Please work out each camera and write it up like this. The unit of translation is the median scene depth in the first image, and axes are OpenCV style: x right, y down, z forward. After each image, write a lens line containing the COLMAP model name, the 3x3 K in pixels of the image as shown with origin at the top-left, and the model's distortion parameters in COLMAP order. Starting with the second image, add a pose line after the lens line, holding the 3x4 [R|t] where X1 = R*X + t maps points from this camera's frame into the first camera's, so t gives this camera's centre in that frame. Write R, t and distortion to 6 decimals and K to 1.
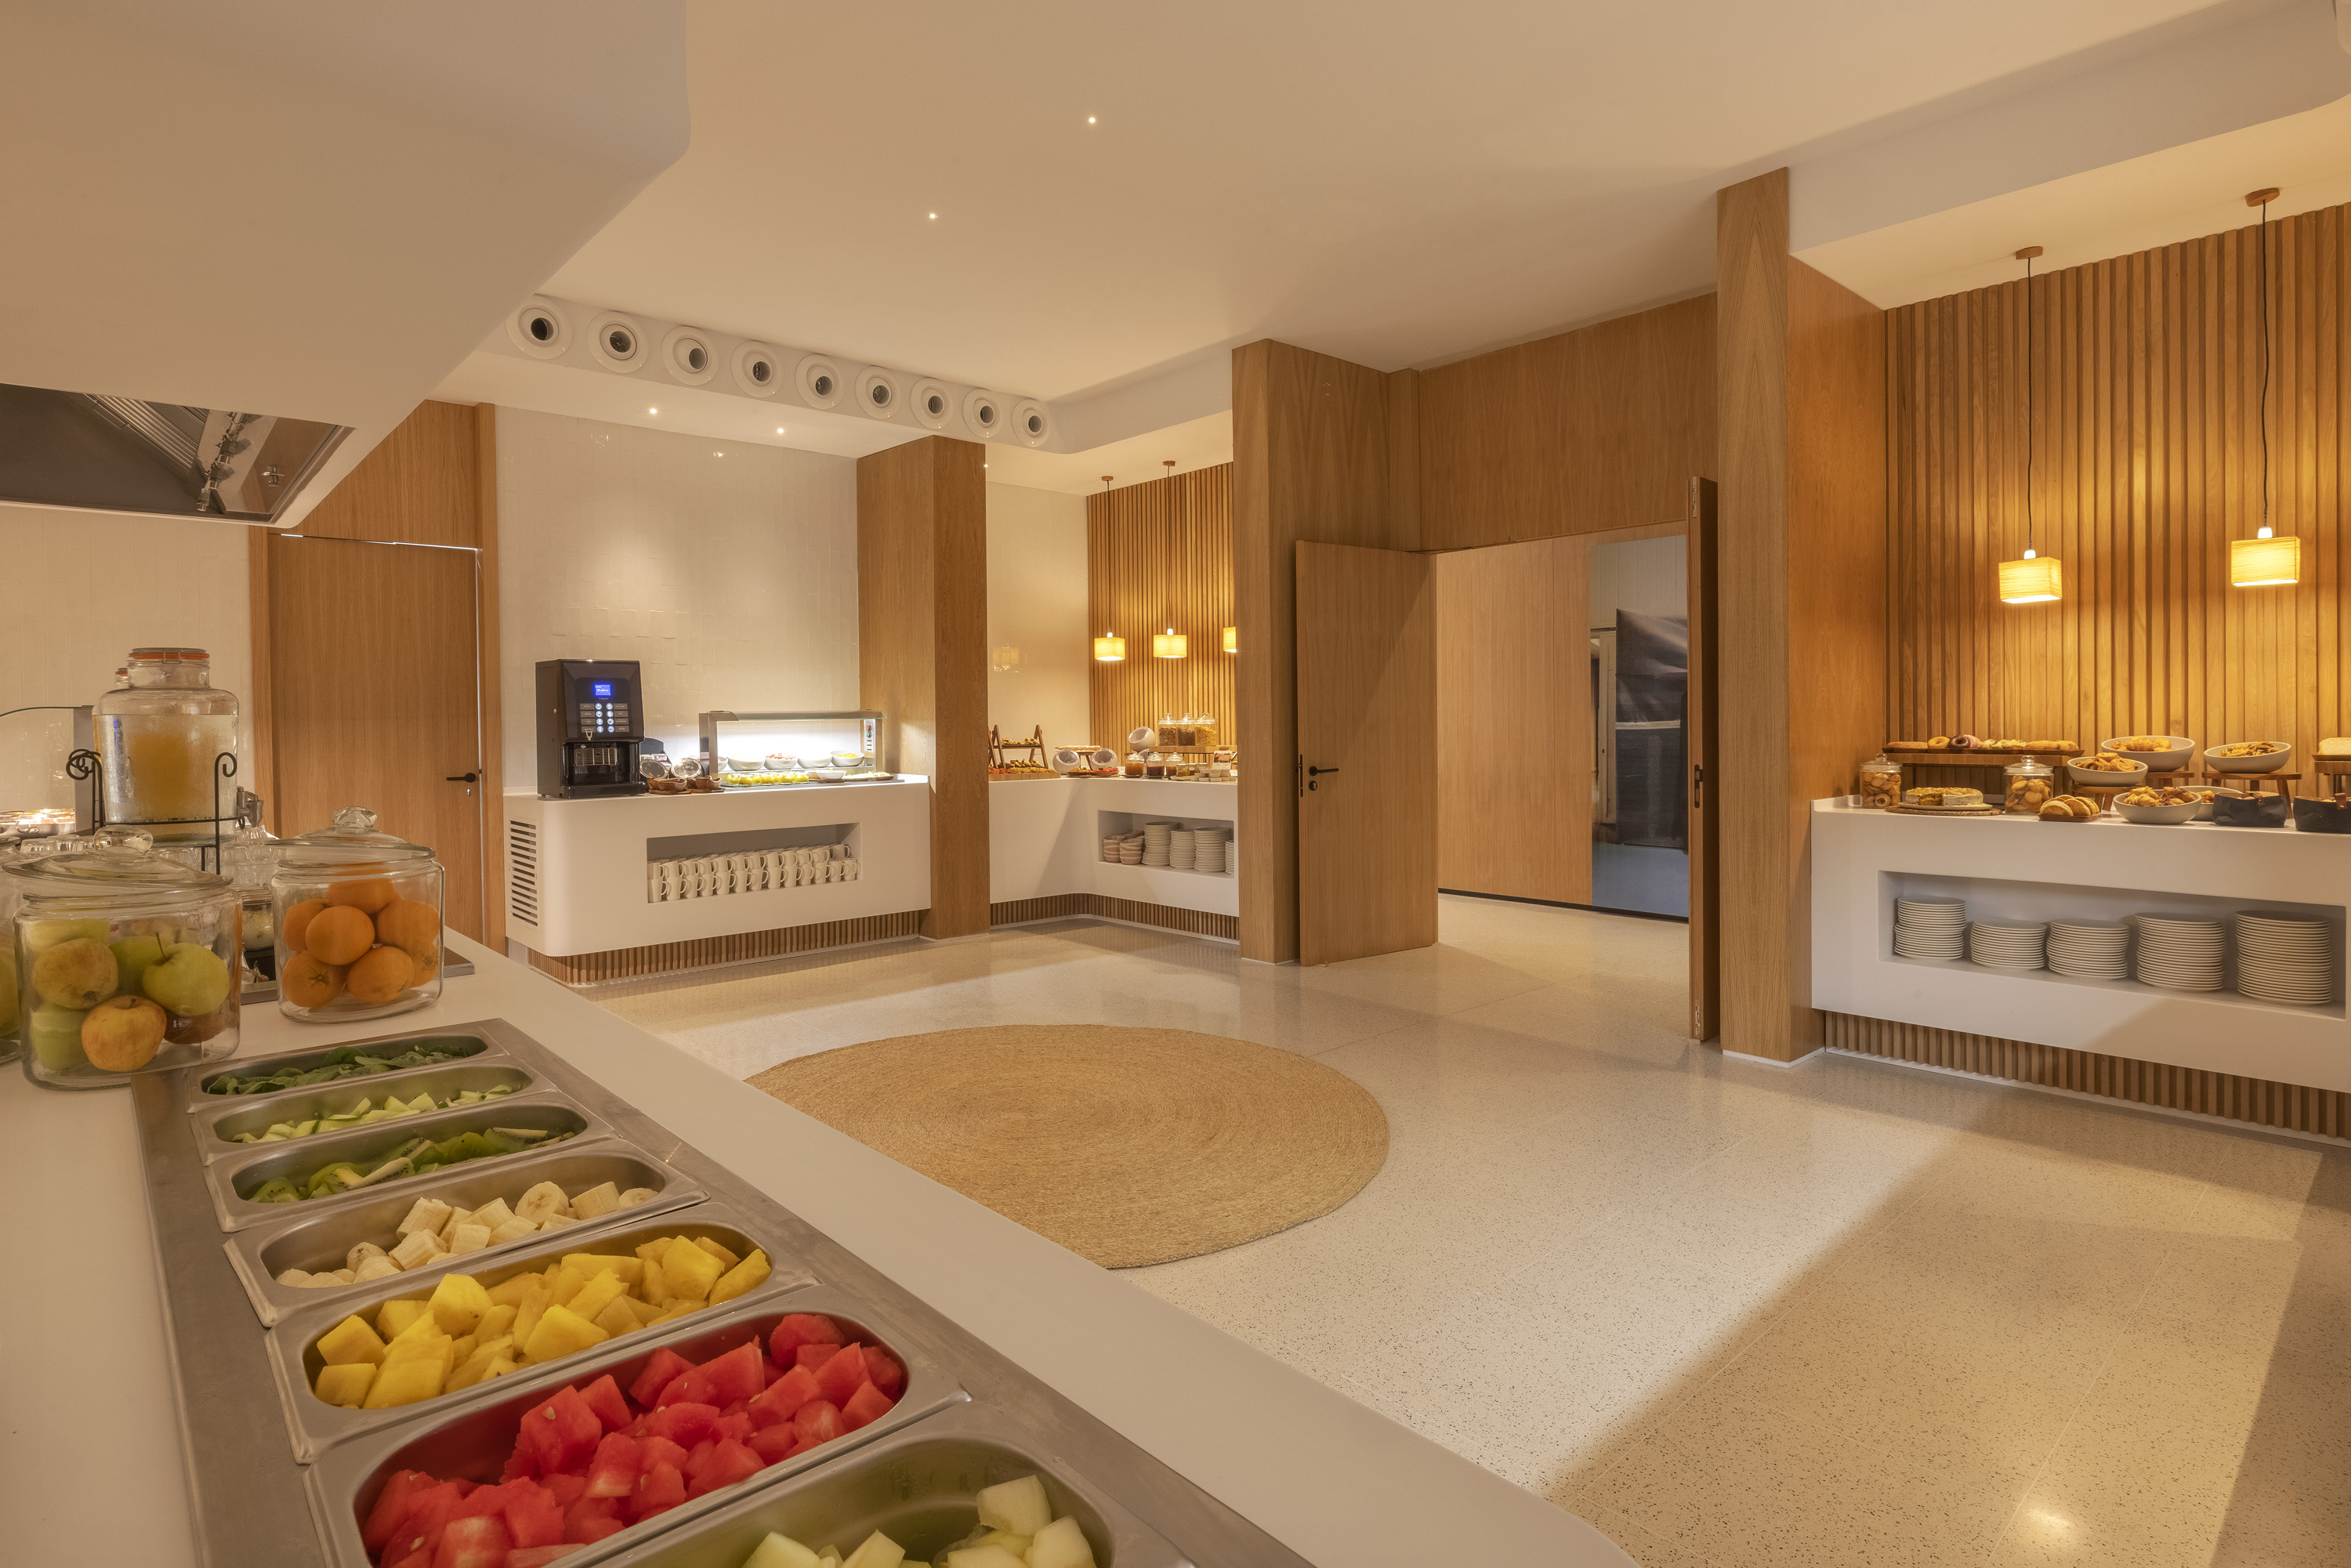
lens RADIAL K [[1220.4, 0, 1099.3], [0, 1220.4, 724.8], [0, 0, 1]] dist [-0.001696, 0.000830]
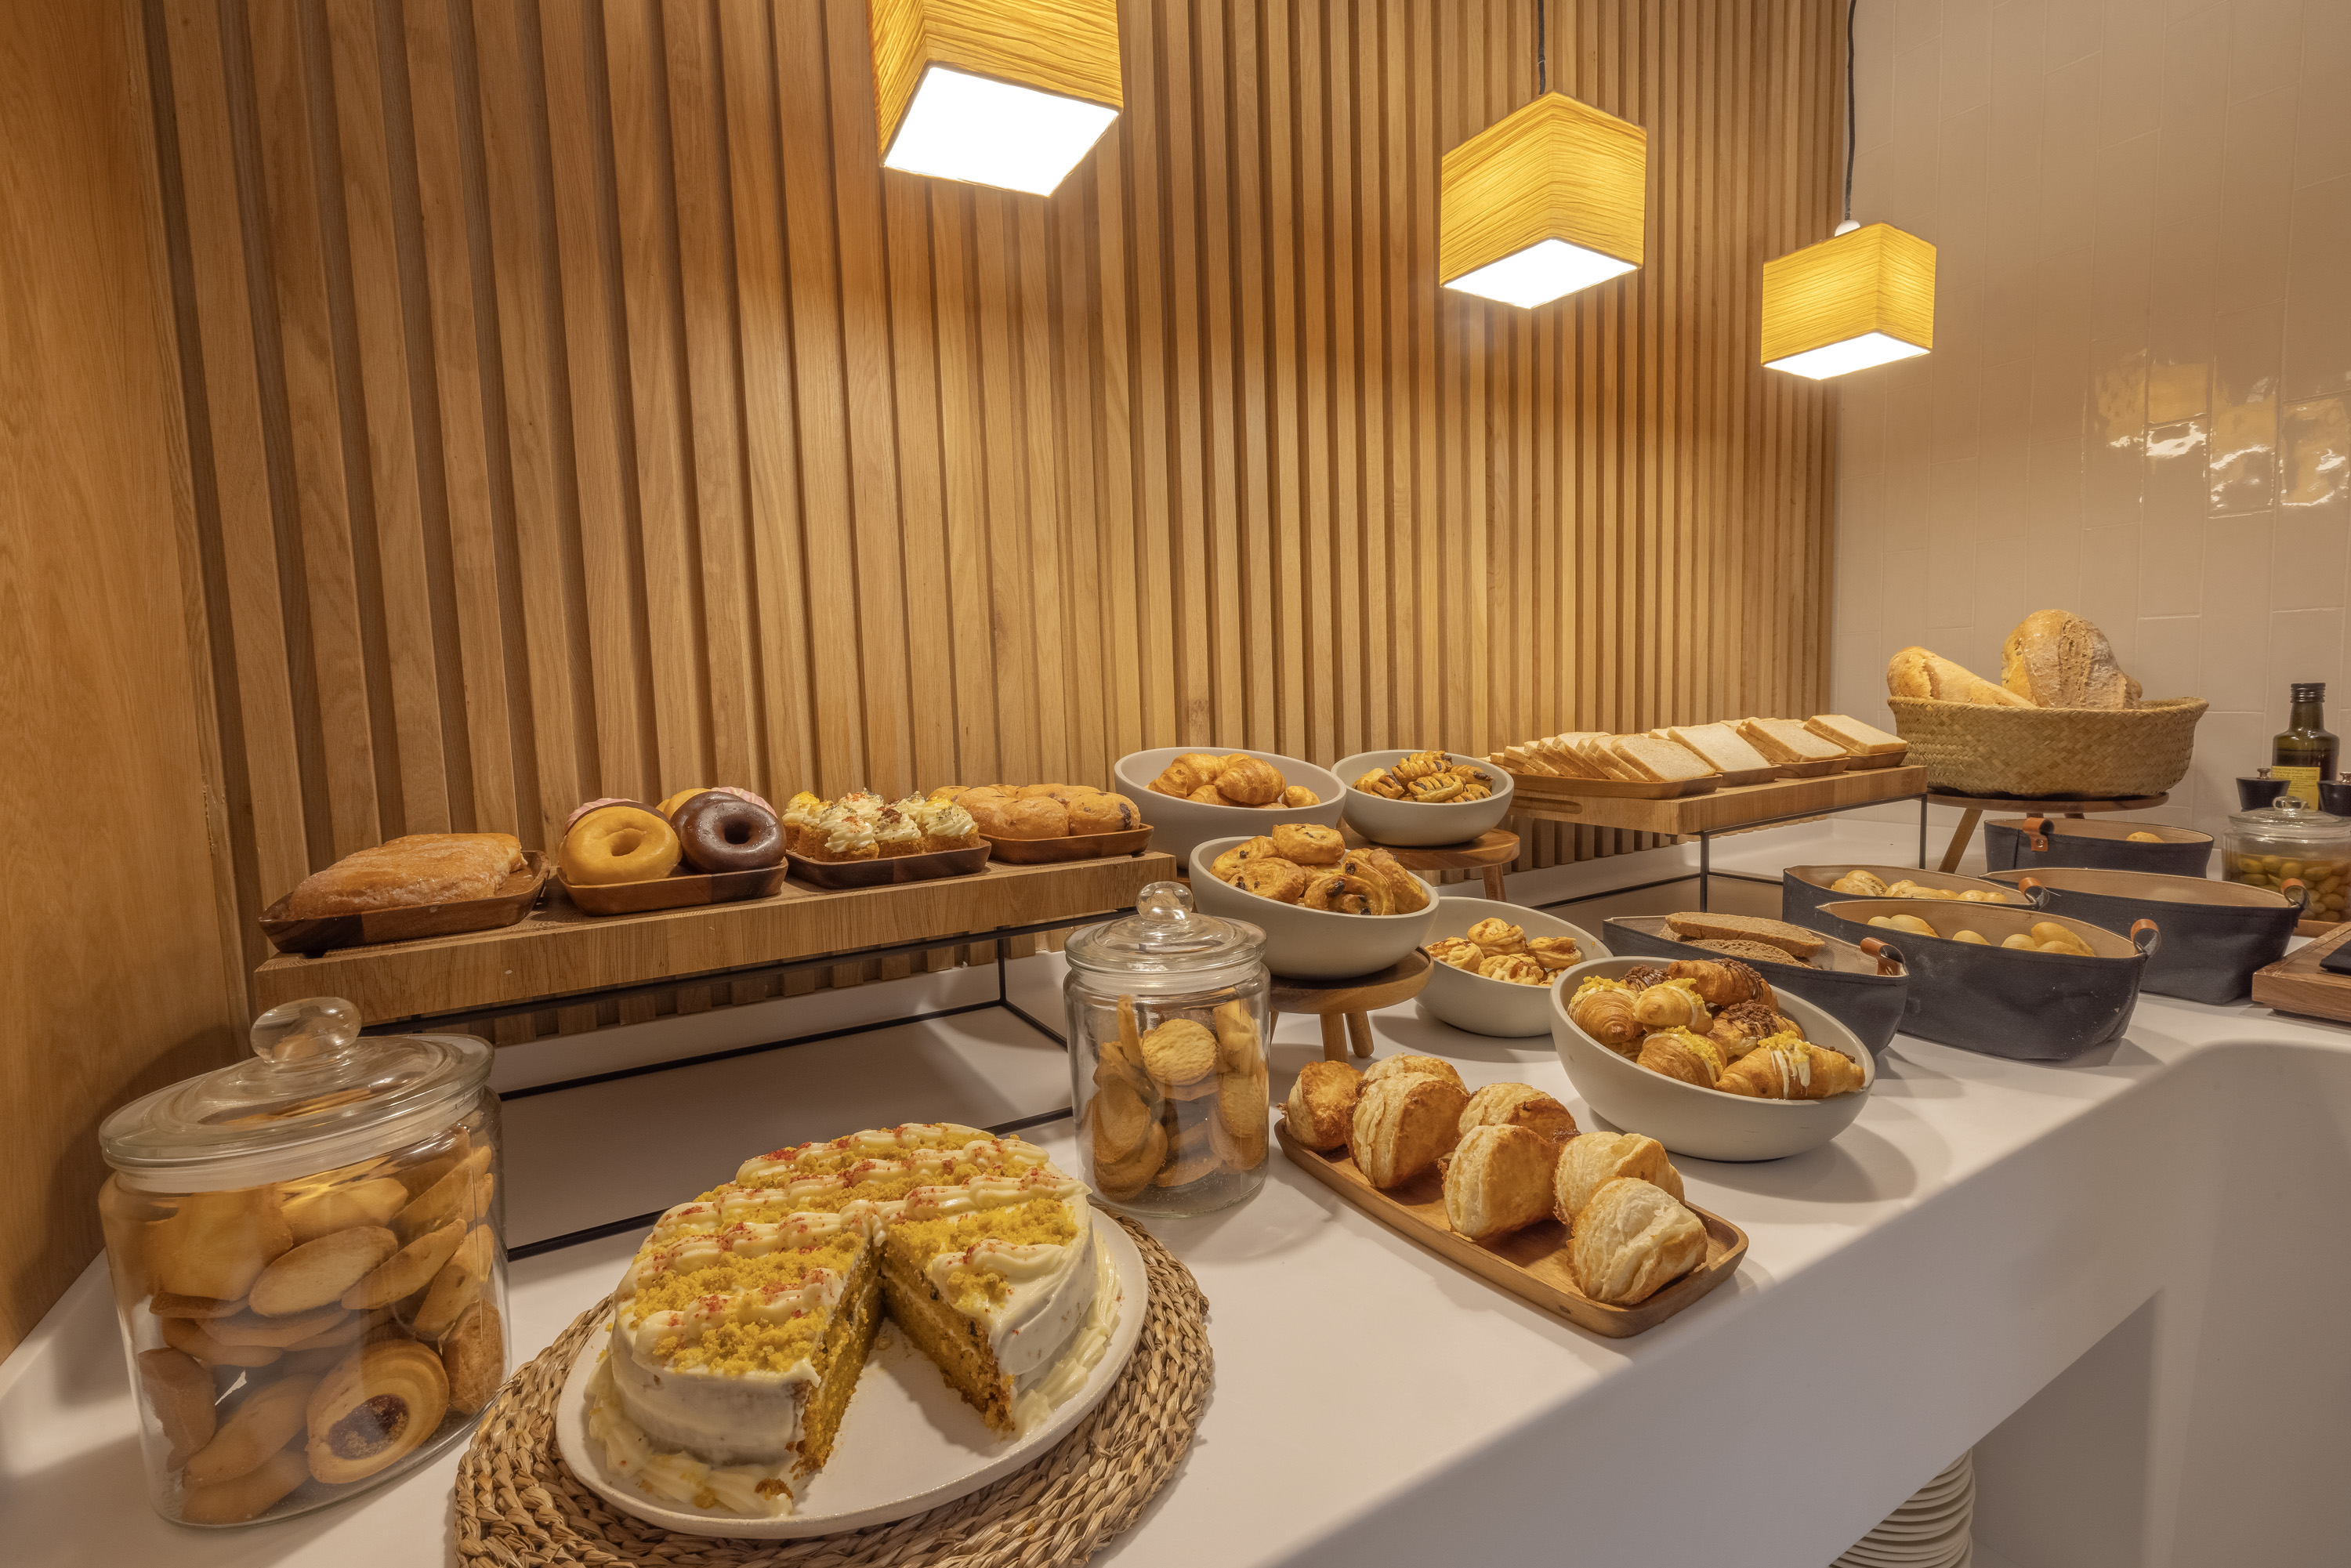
lens RADIAL K [[1018.5, 0, 1175.5], [0, 1018.5, 784.0], [0, 0, 1]] dist [-0.001025, -0.000097]
pose [[0.166745, -0.087869, 0.982077, 0.569517], [0.030394, 0.996006, 0.083954, -0.004517], [-0.985532, 0.015850, 0.168749, 0.917045]]
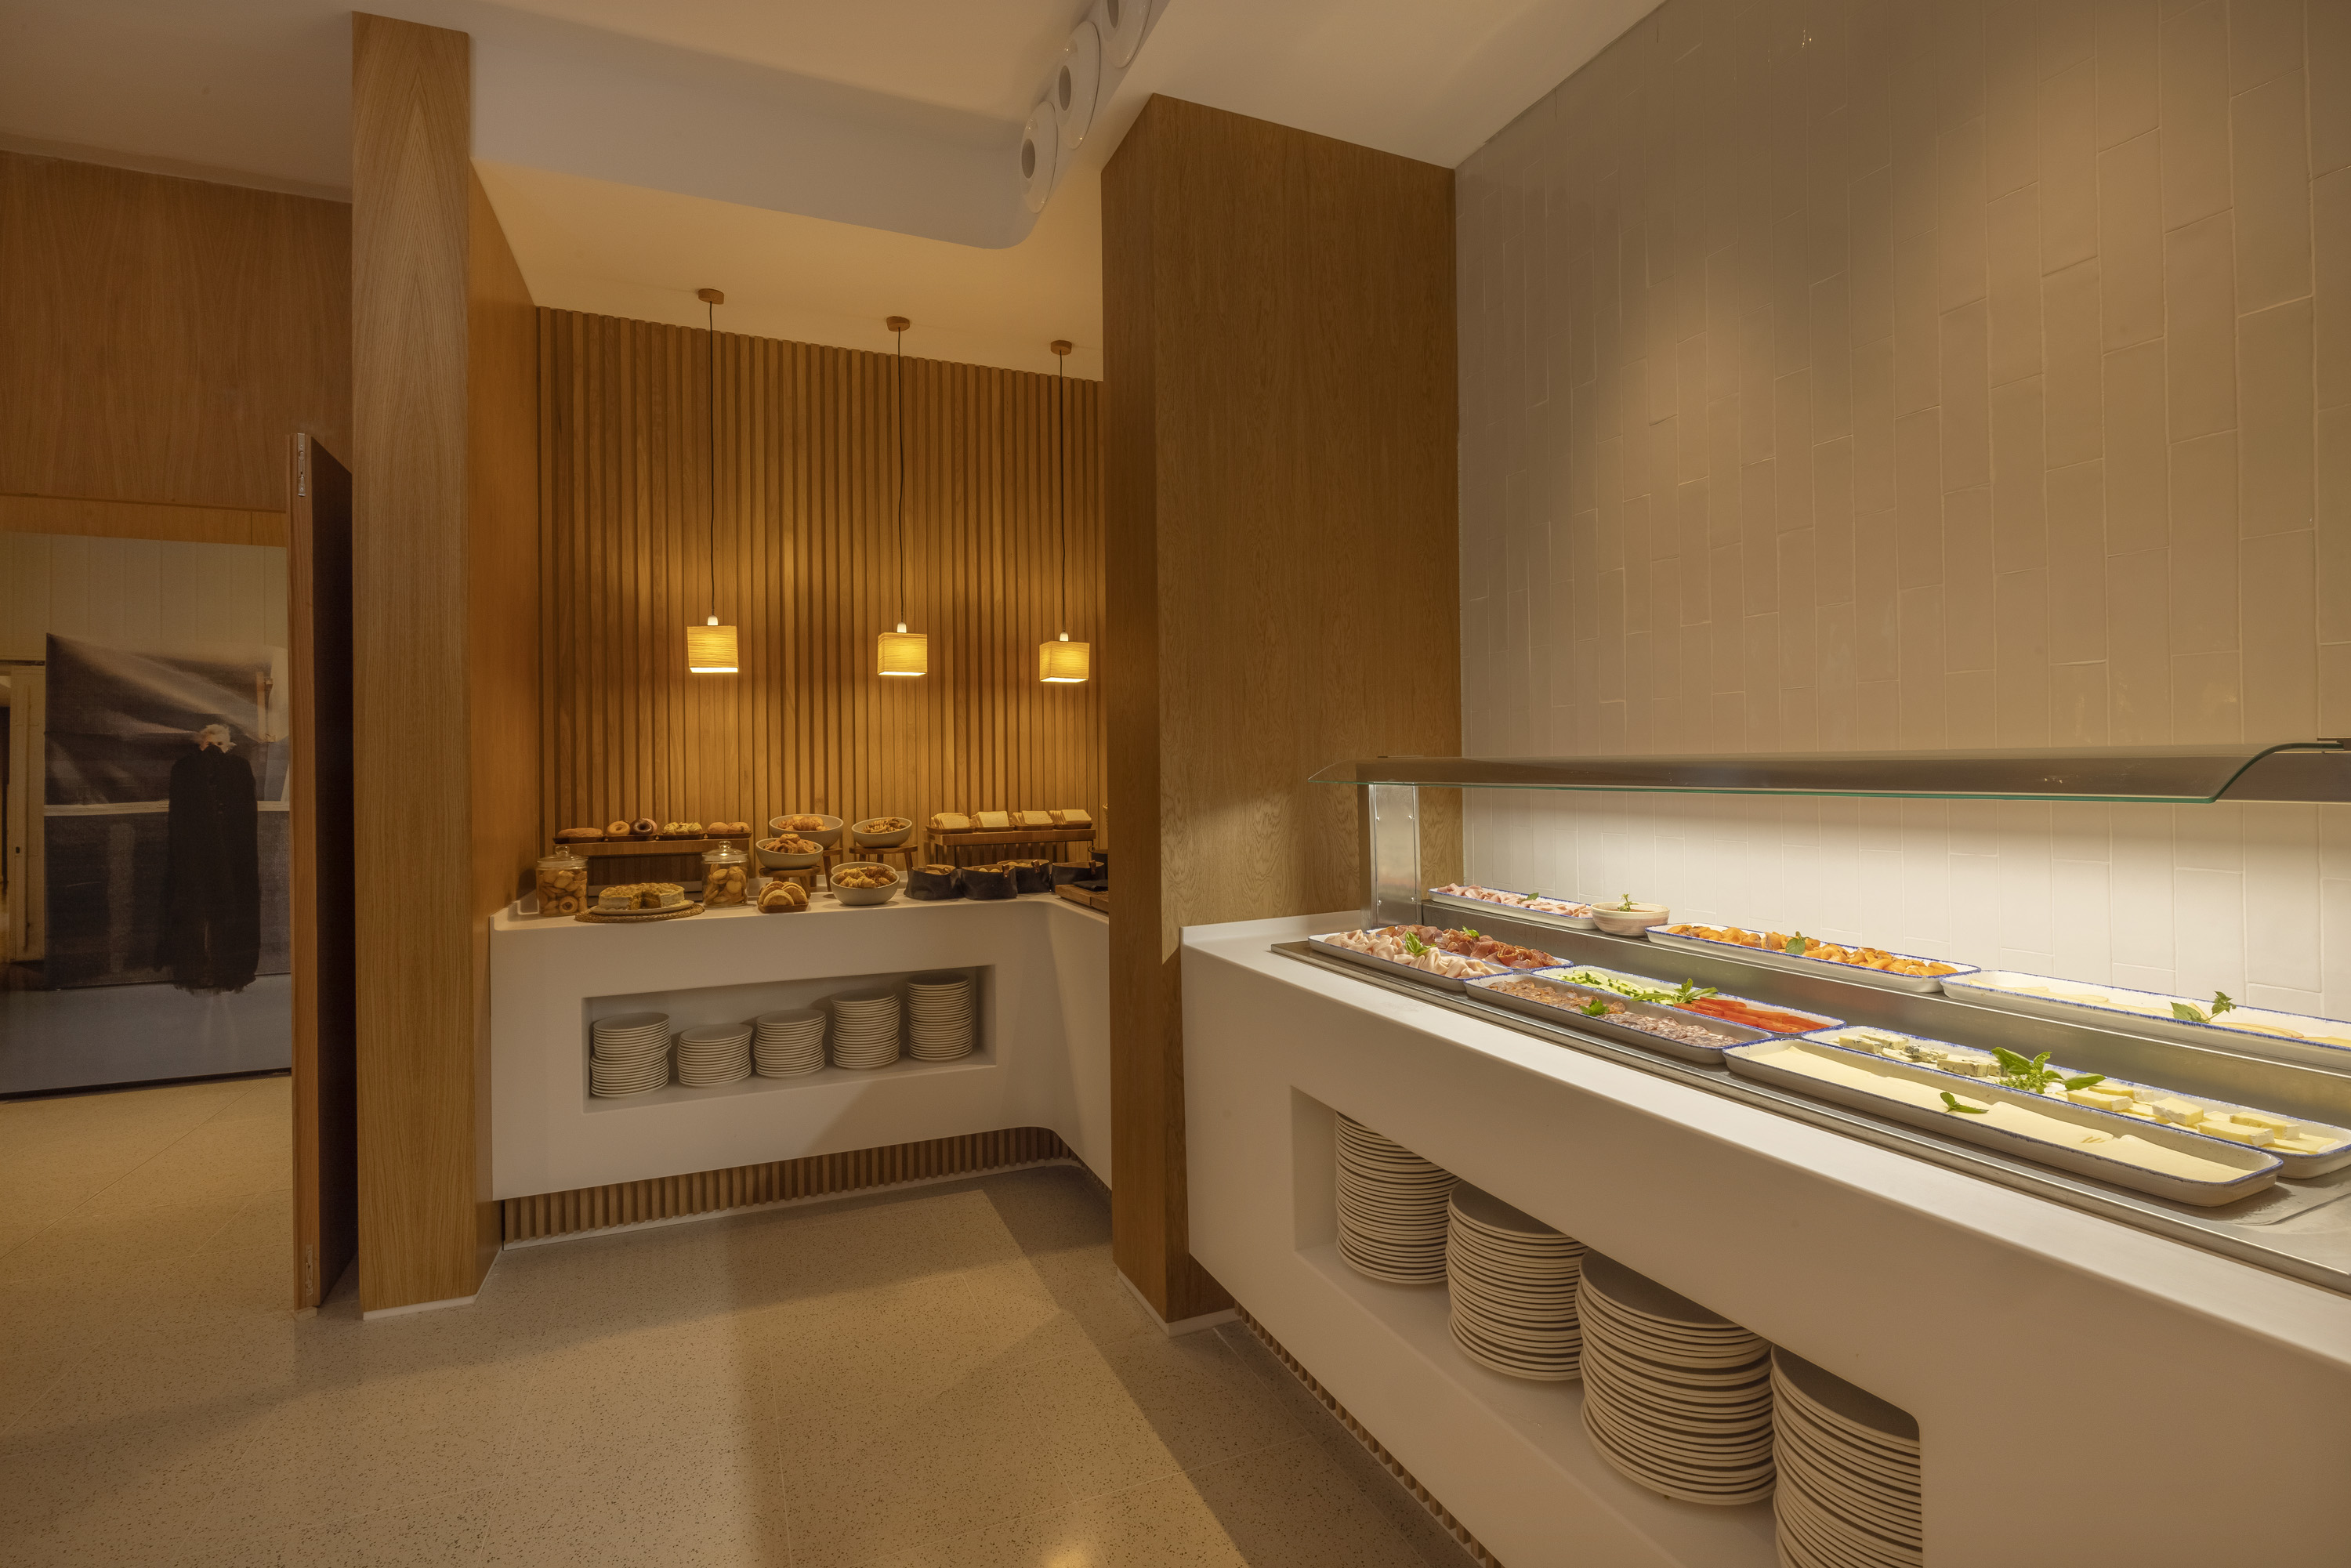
lens RADIAL K [[1078.0, 0, 1169.3], [0, 1078.0, 766.2], [0, 0, 1]] dist [-0.001333, 0.000204]
pose [[0.301784, 0.008648, 0.953337, 0.088652], [0.010260, 0.999871, -0.012318, -0.016215], [-0.953321, 0.013499, 0.301656, 0.416357]]
